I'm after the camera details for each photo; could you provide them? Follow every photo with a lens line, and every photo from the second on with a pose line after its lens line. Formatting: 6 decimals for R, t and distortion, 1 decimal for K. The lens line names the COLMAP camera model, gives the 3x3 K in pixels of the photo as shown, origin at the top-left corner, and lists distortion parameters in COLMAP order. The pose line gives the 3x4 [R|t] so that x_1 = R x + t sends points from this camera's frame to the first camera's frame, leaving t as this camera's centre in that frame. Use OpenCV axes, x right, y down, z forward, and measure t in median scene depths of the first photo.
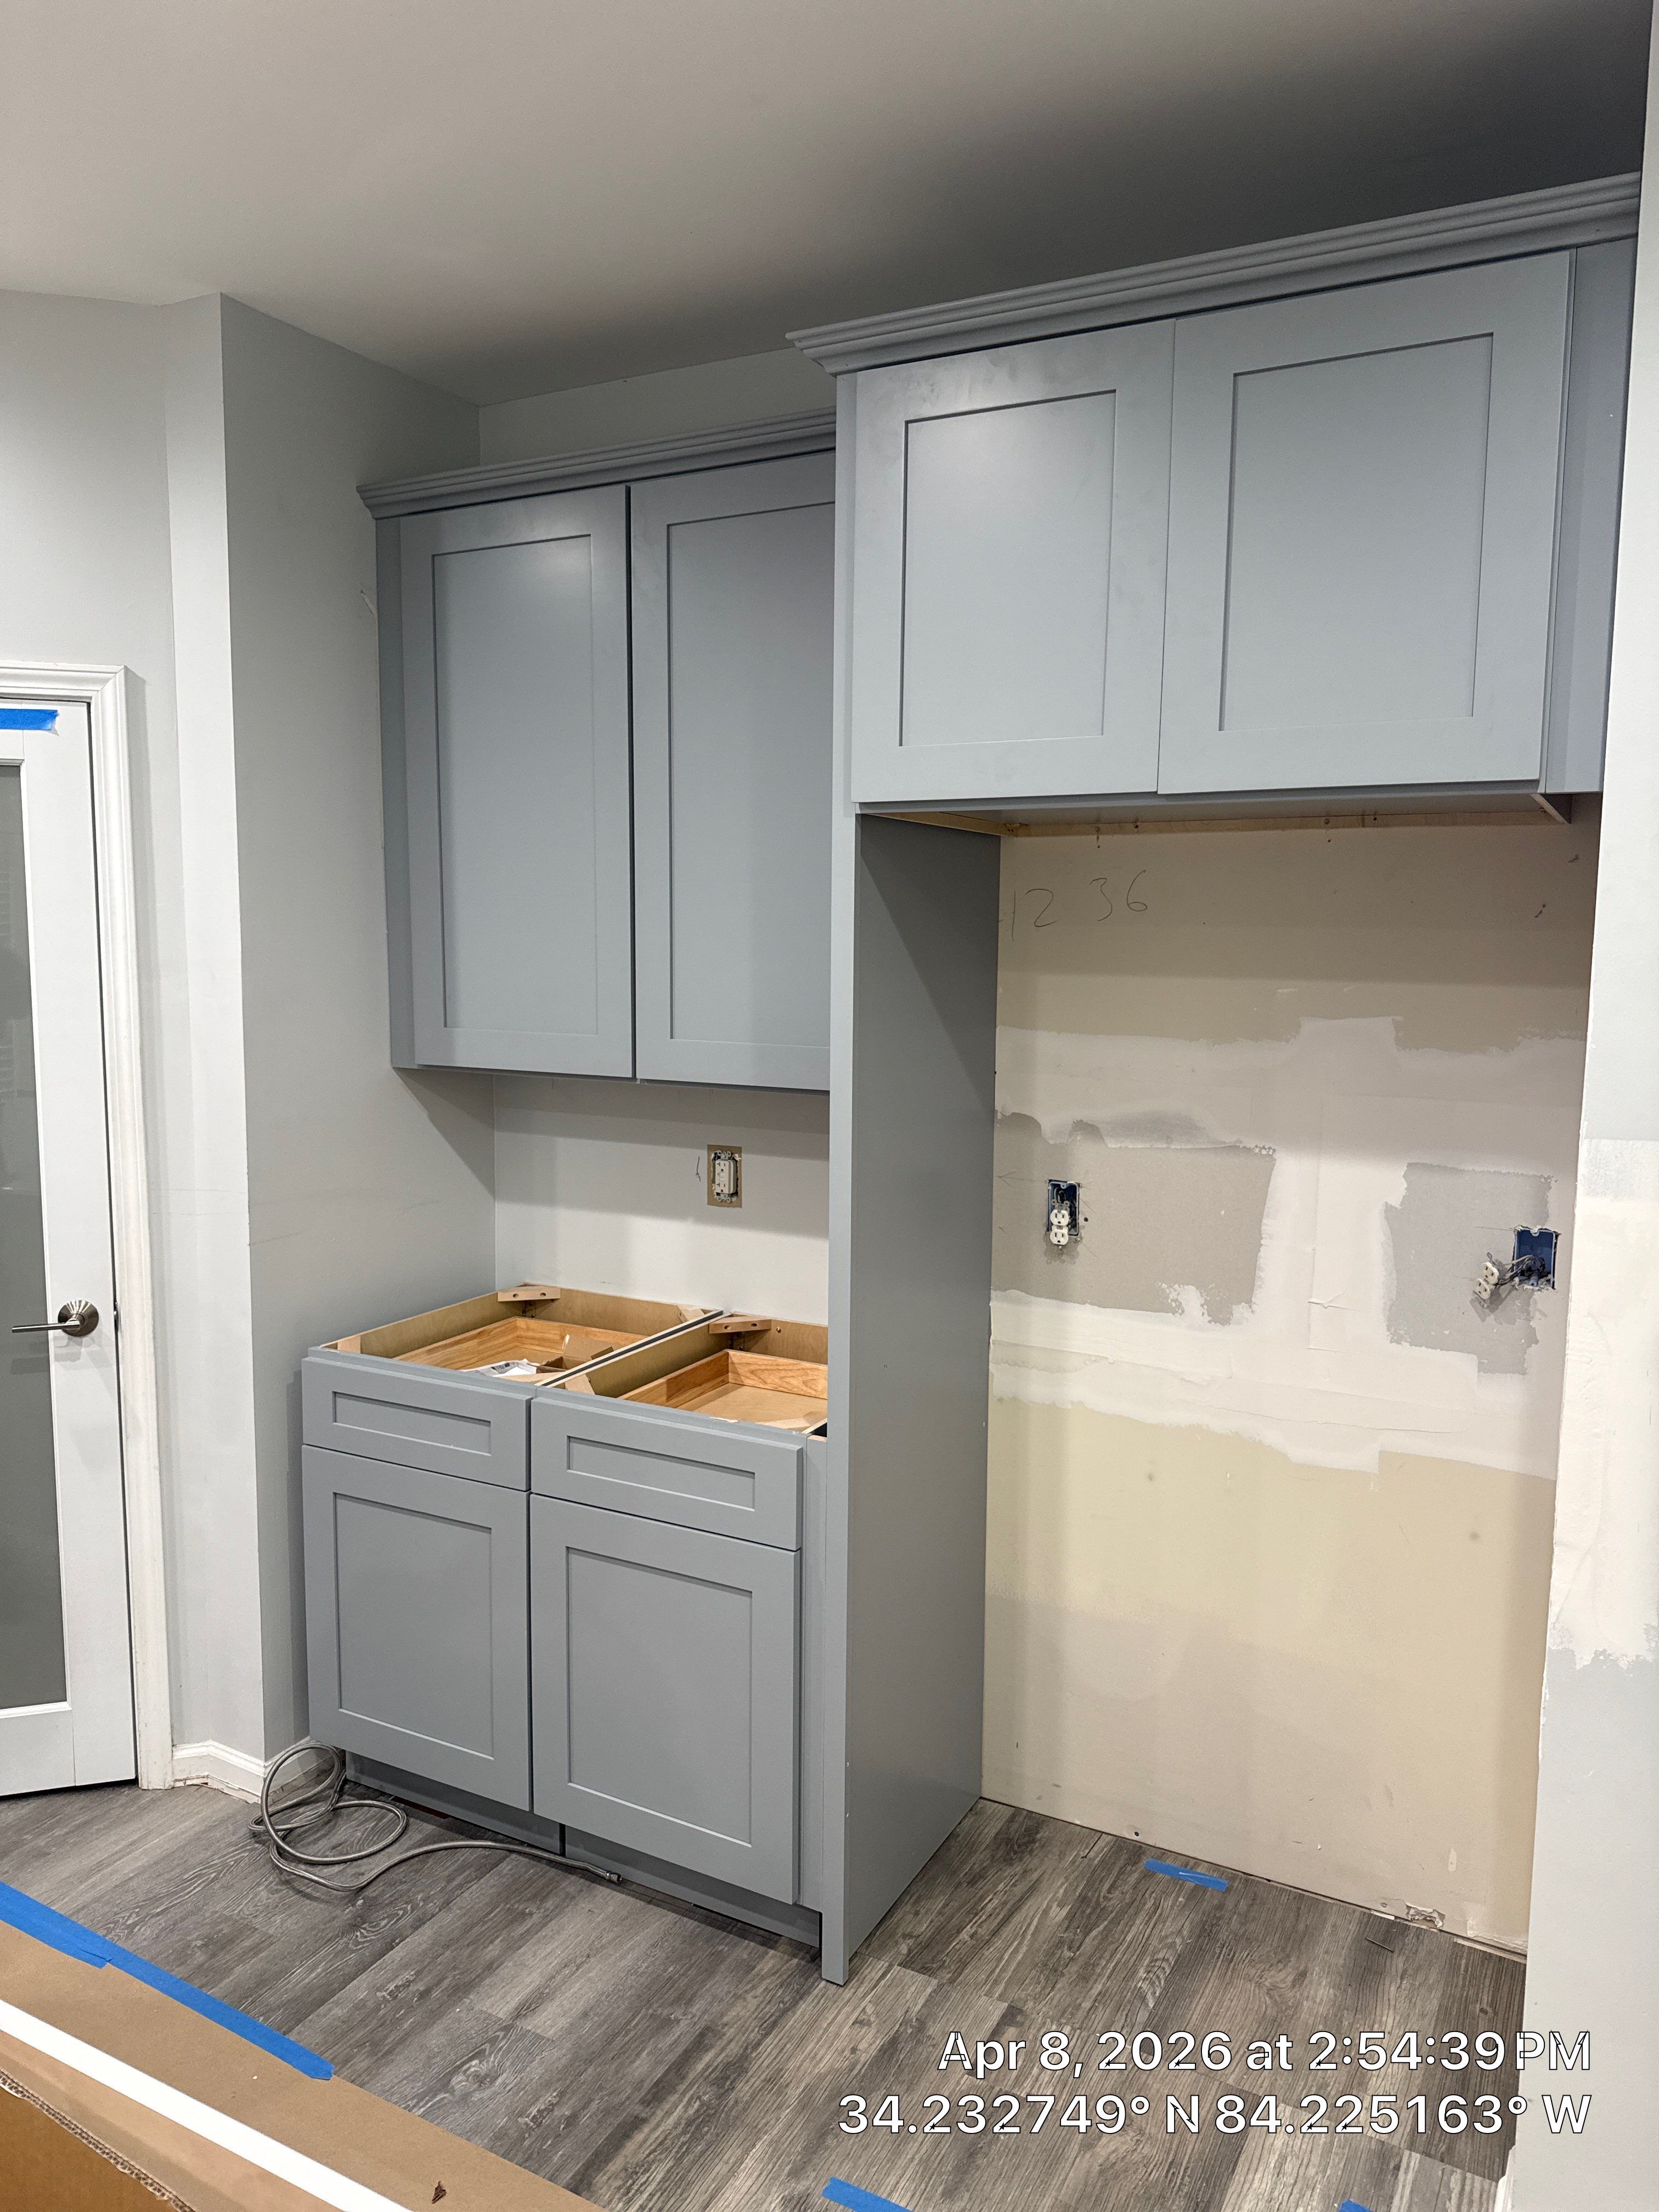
lens RADIAL K [[1551.0, 0, 829.5], [0, 1551.0, 1106.0], [0, 0, 1]] dist [0.108213, -0.175677]
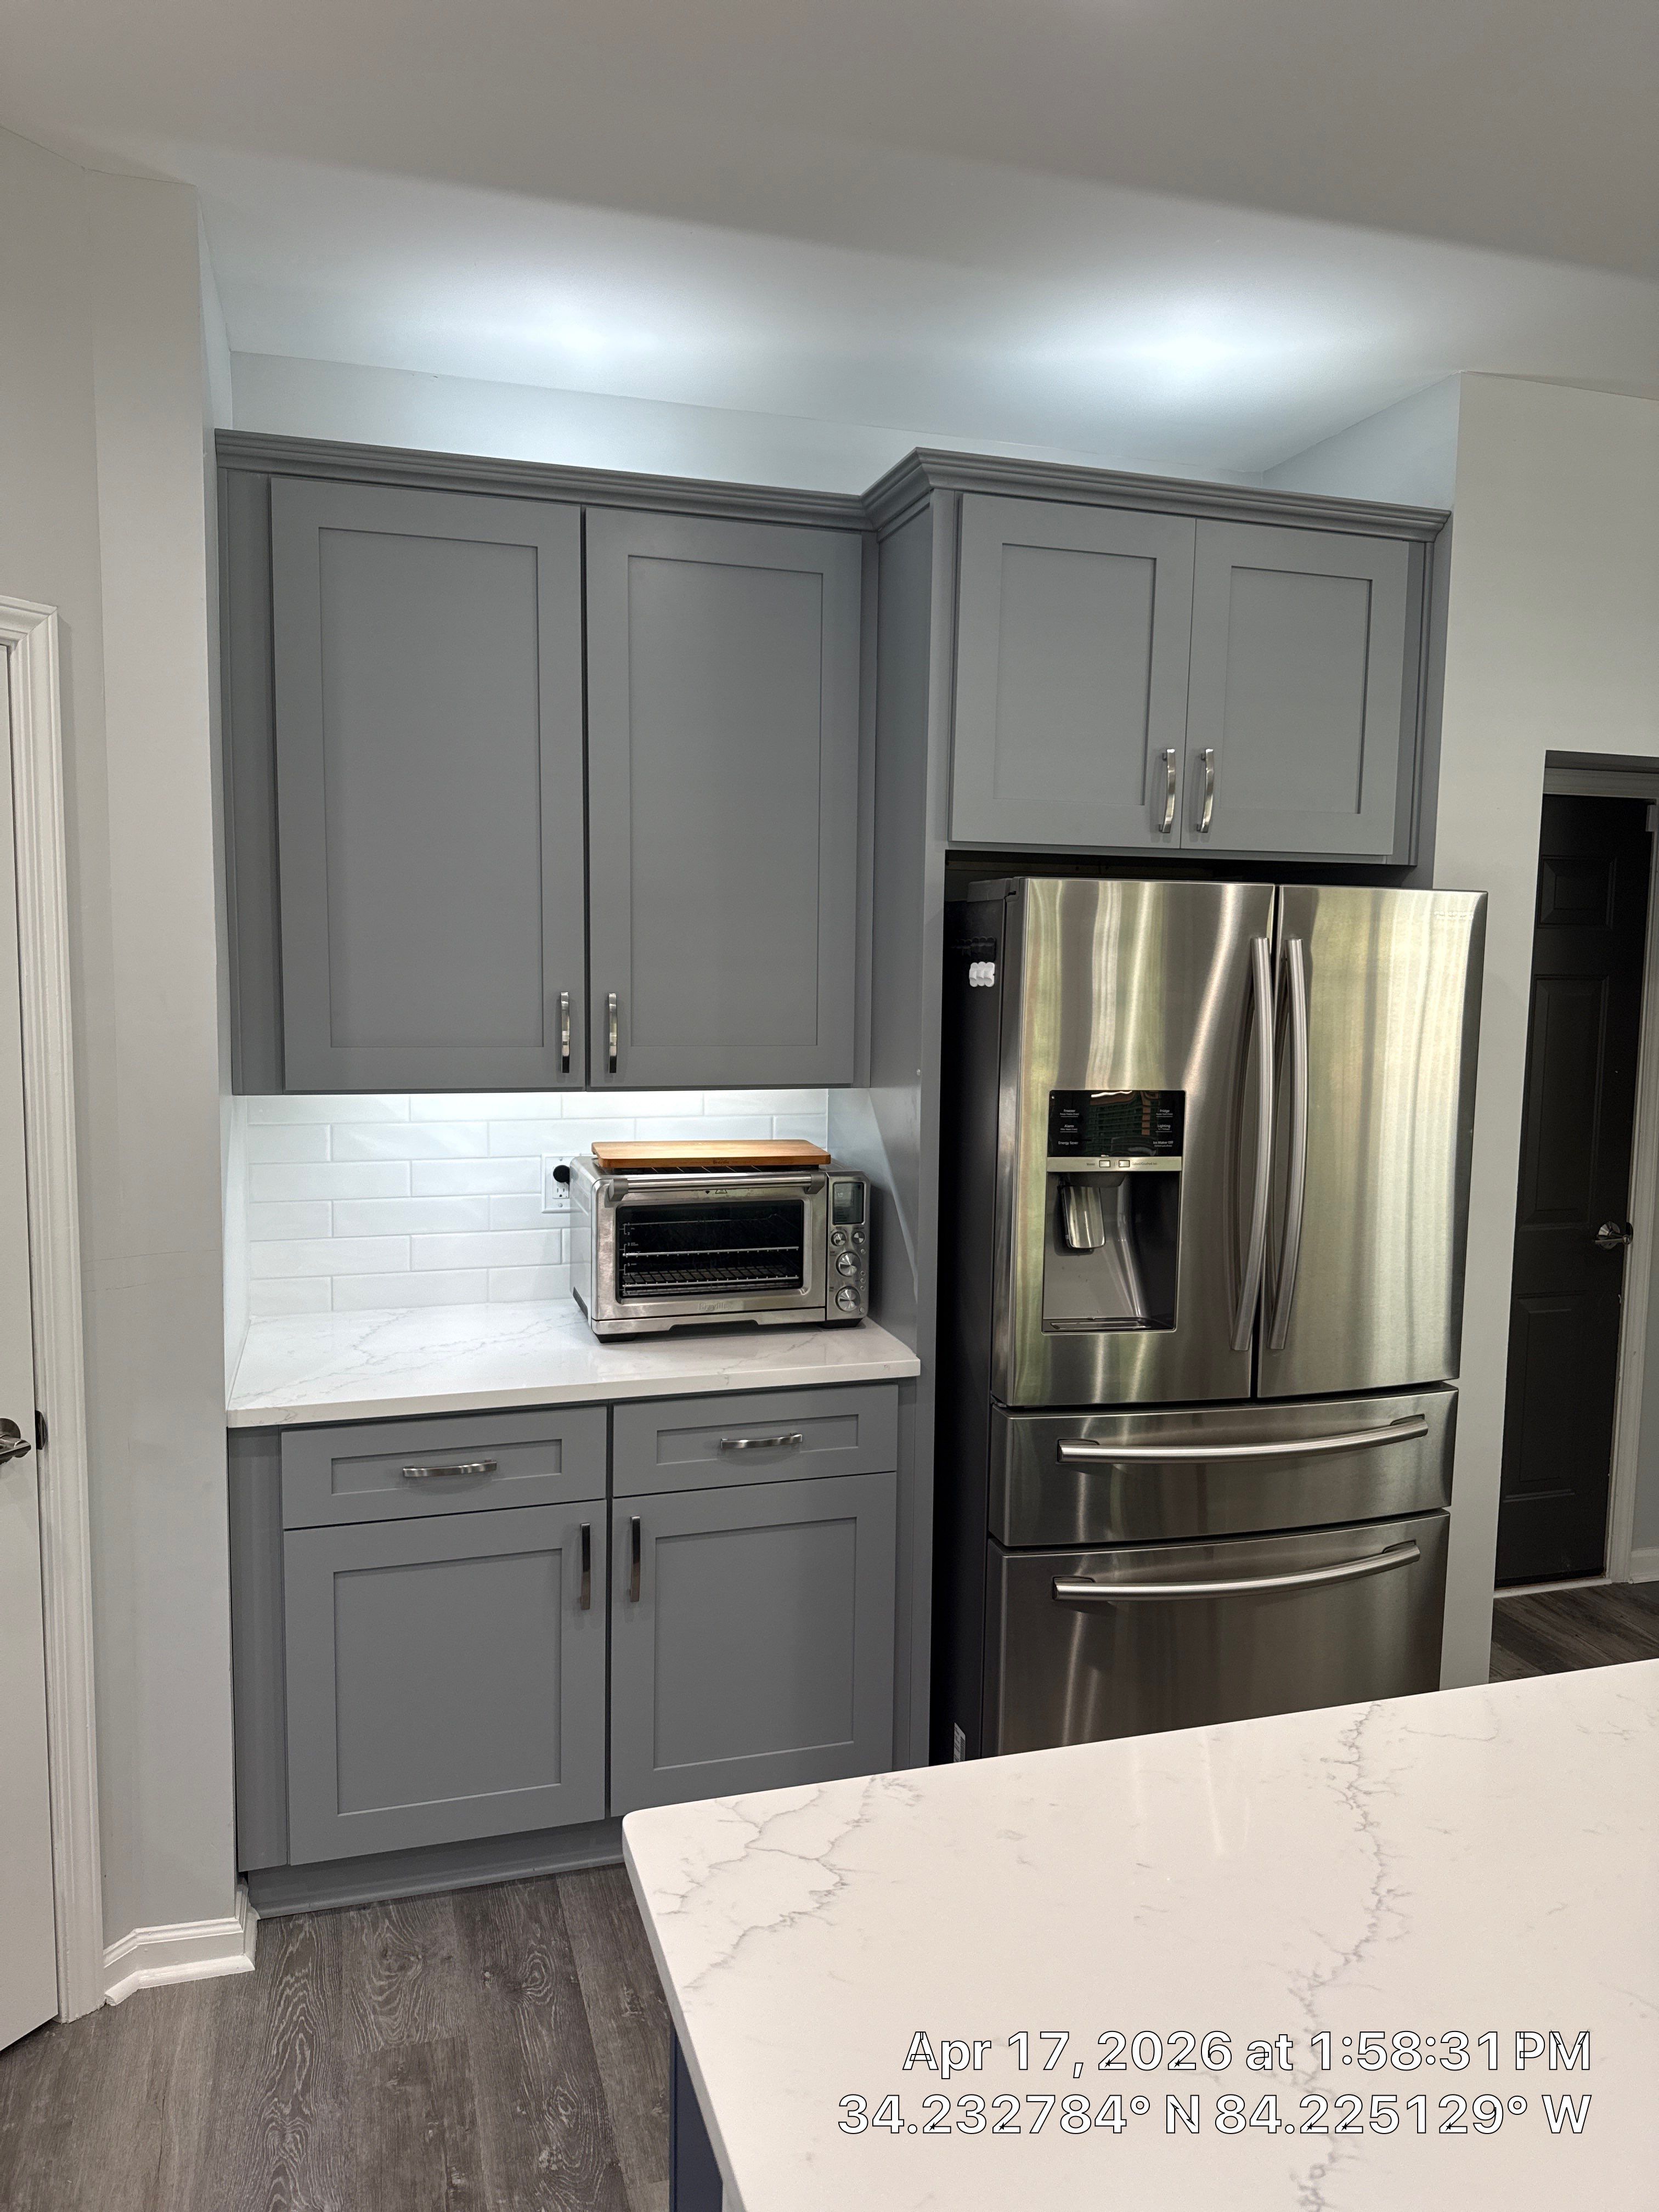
lens RADIAL K [[1565.6, 0, 840.2], [0, 1565.6, 1097.1], [0, 0, 1]] dist [0.055285, -0.074284]
pose [[0.698640, -0.065688, 0.712452, -0.758644], [0.068610, 0.997338, 0.024675, -0.024482], [-0.712176, 0.031642, 0.701287, 0.165445]]
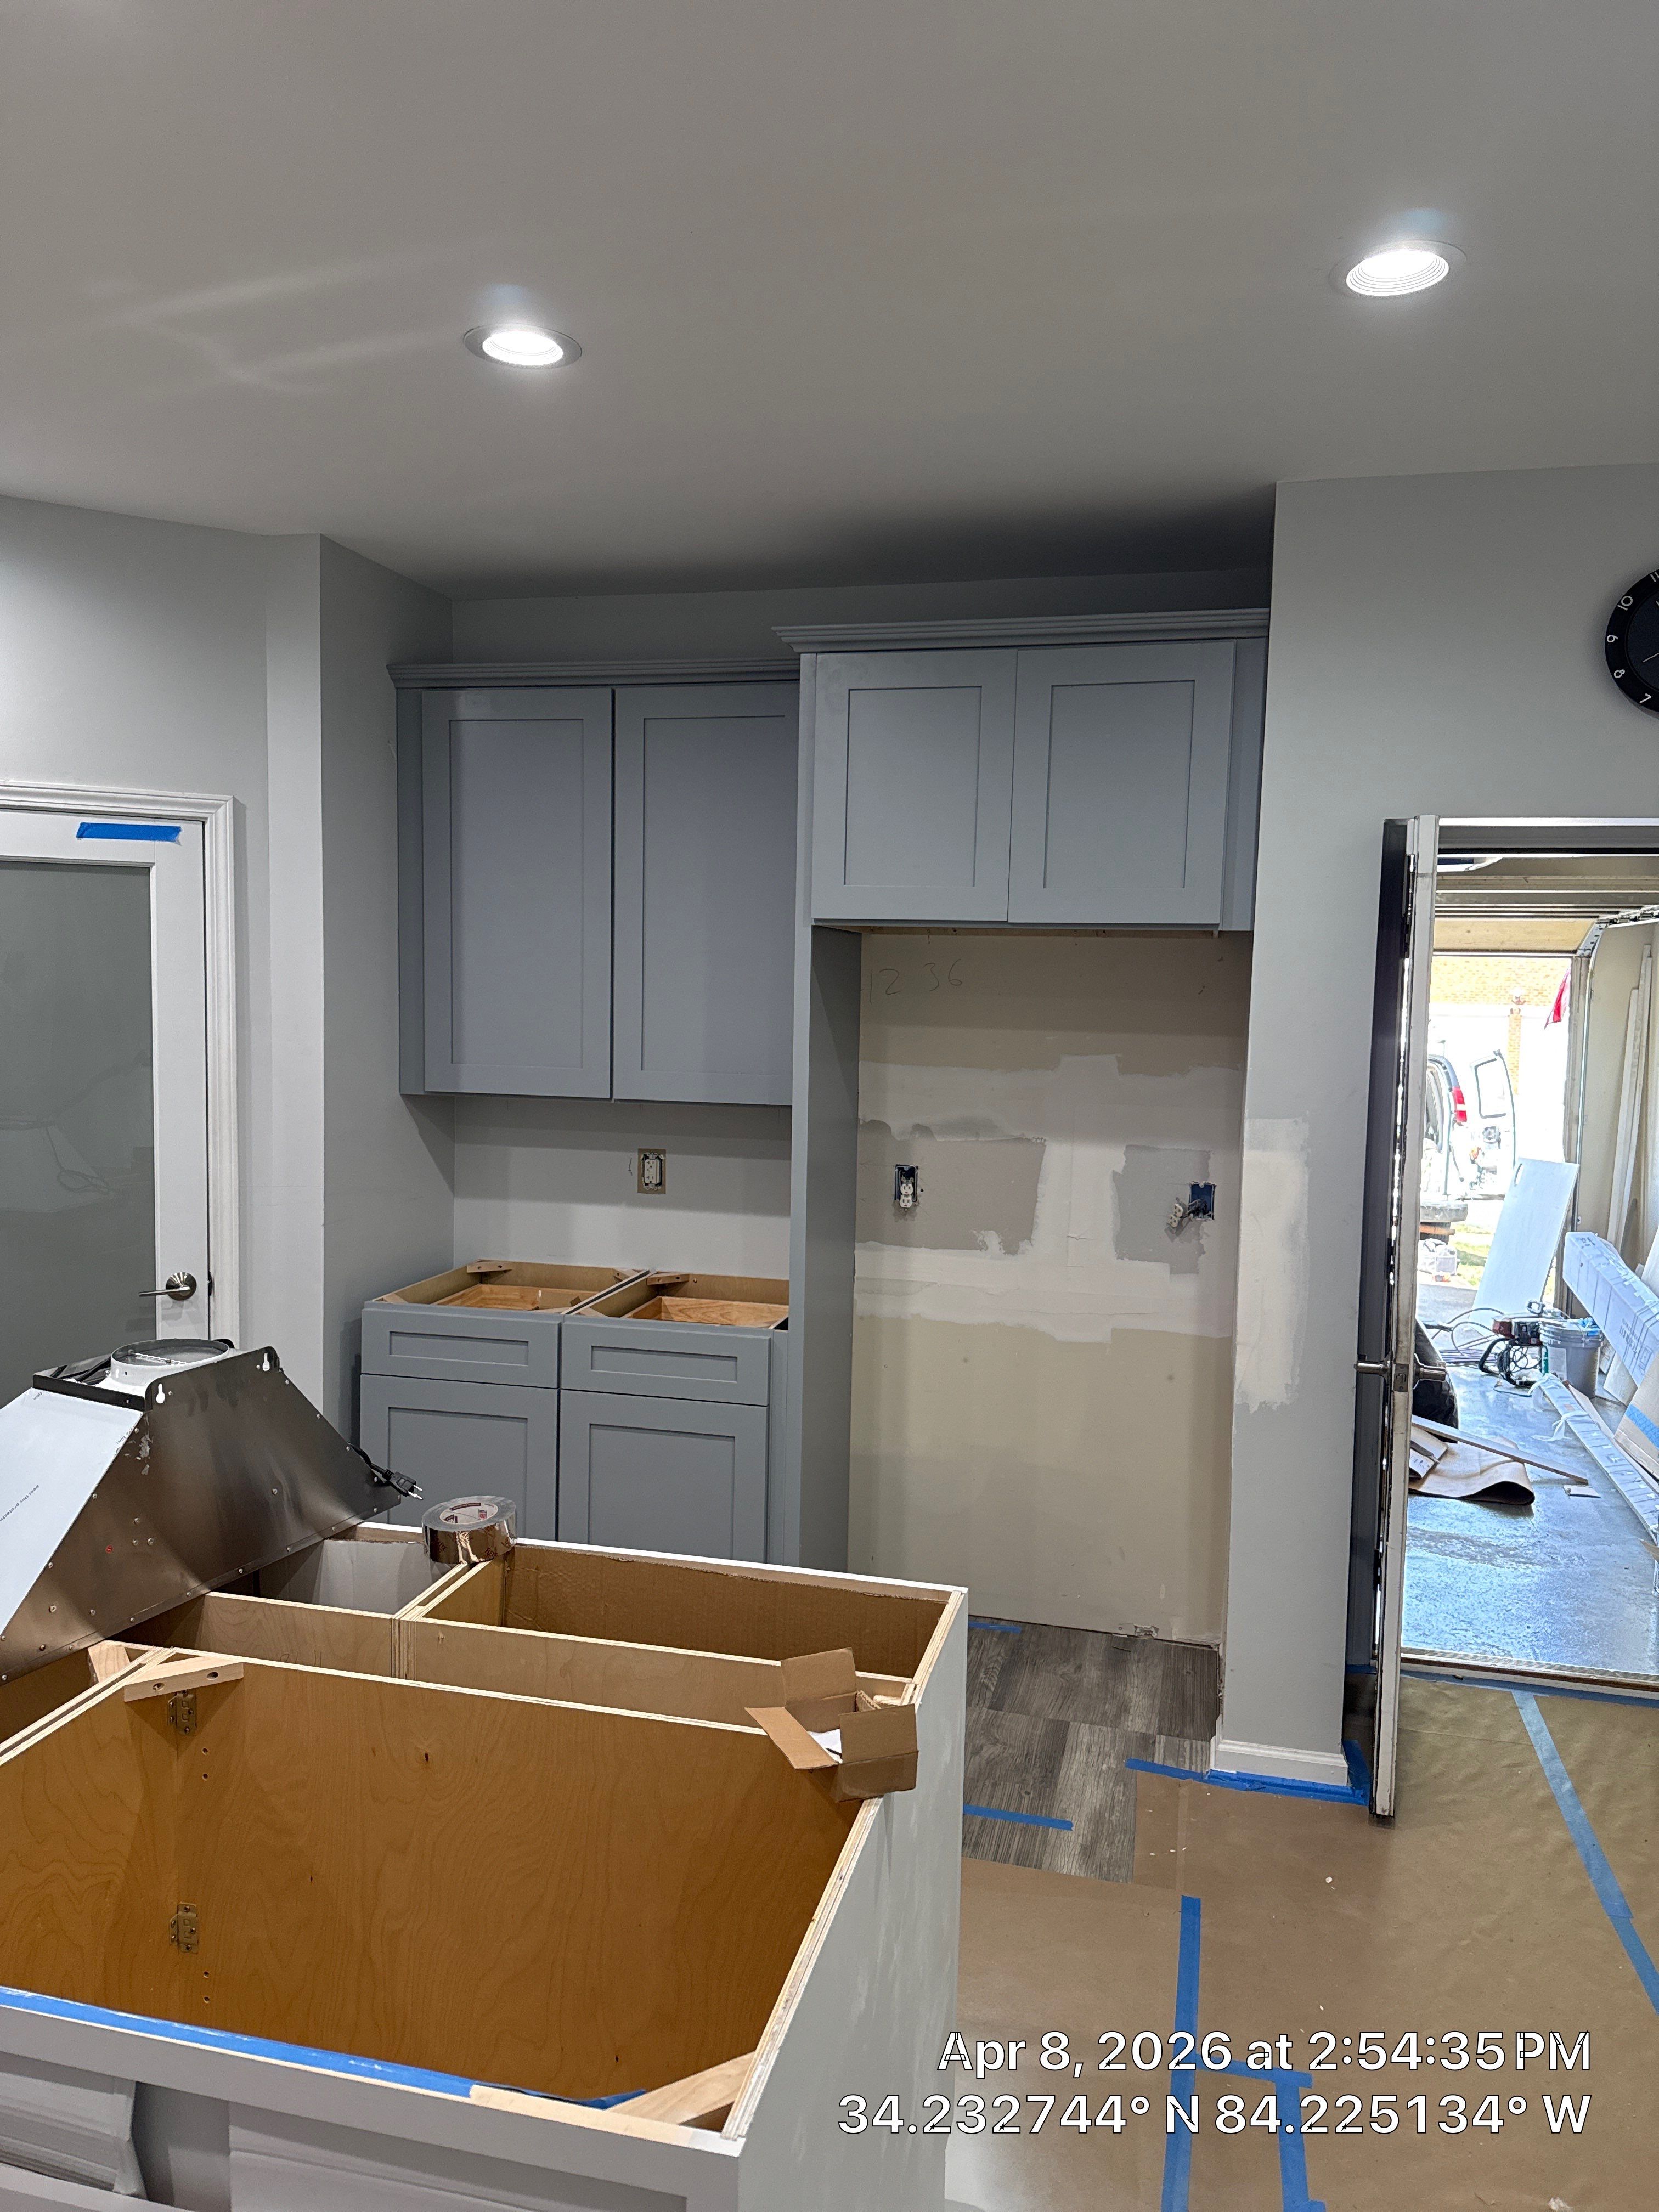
lens RADIAL K [[1537.5, 0, 829.8], [0, 1537.5, 1095.2], [0, 0, 1]] dist [0.170825, -0.332549]
pose [[0.968024, -0.007203, 0.250753, -0.292586], [0.016362, 0.999272, -0.034462, 0.031265], [-0.250322, 0.037463, 0.967438, -0.415963]]
